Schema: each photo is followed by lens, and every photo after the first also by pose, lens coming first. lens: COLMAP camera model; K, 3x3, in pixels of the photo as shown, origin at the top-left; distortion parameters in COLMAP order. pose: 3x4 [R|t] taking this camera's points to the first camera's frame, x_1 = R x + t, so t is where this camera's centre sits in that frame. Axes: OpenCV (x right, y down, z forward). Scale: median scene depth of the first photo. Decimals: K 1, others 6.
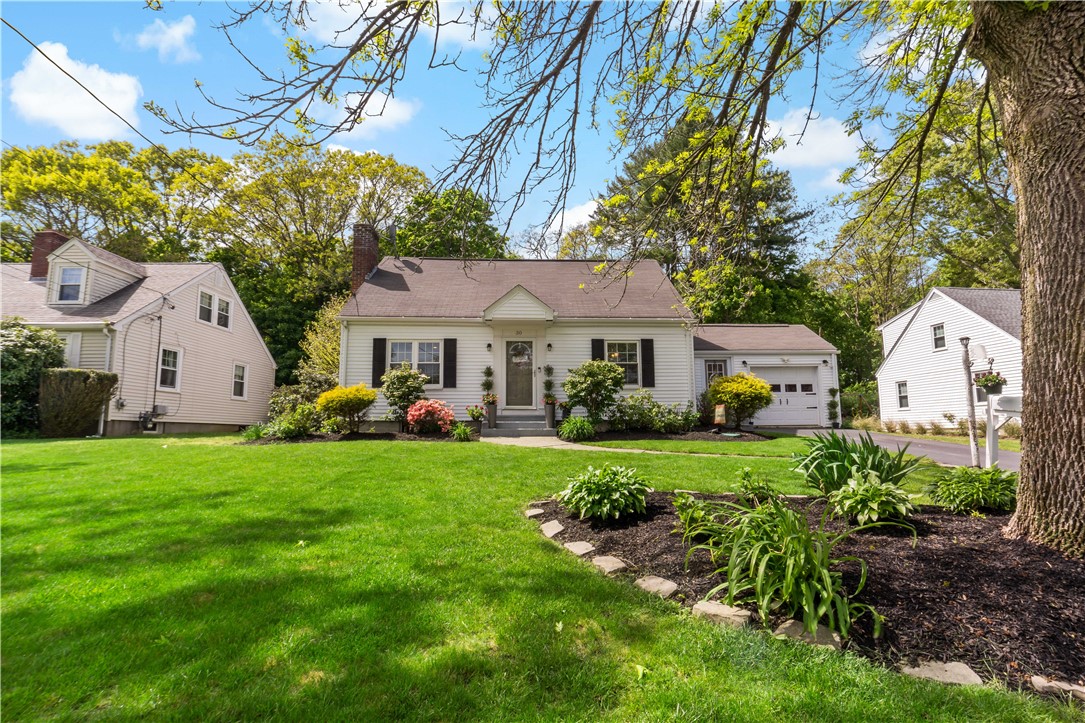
lens RADIAL K [[507.2, 0, 542.5], [0, 507.2, 361.5], [0, 0, 1]] dist [-0.039859, -0.000084]
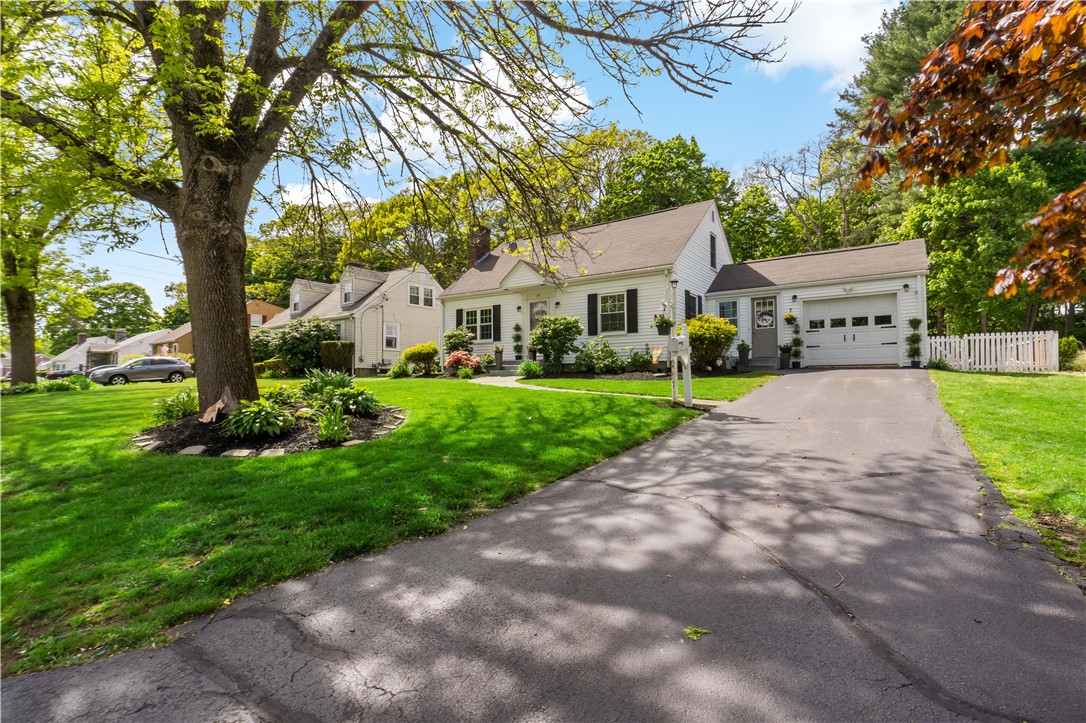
lens RADIAL K [[501.2, 0, 543.1], [0, 501.2, 374.7], [0, 0, 1]] dist [-0.062239, 0.000036]
pose [[0.775532, -0.000670, -0.631308, 0.748229], [0.090025, 0.989897, 0.109541, 0.003871], [0.624857, -0.141786, 0.767757, 0.011241]]
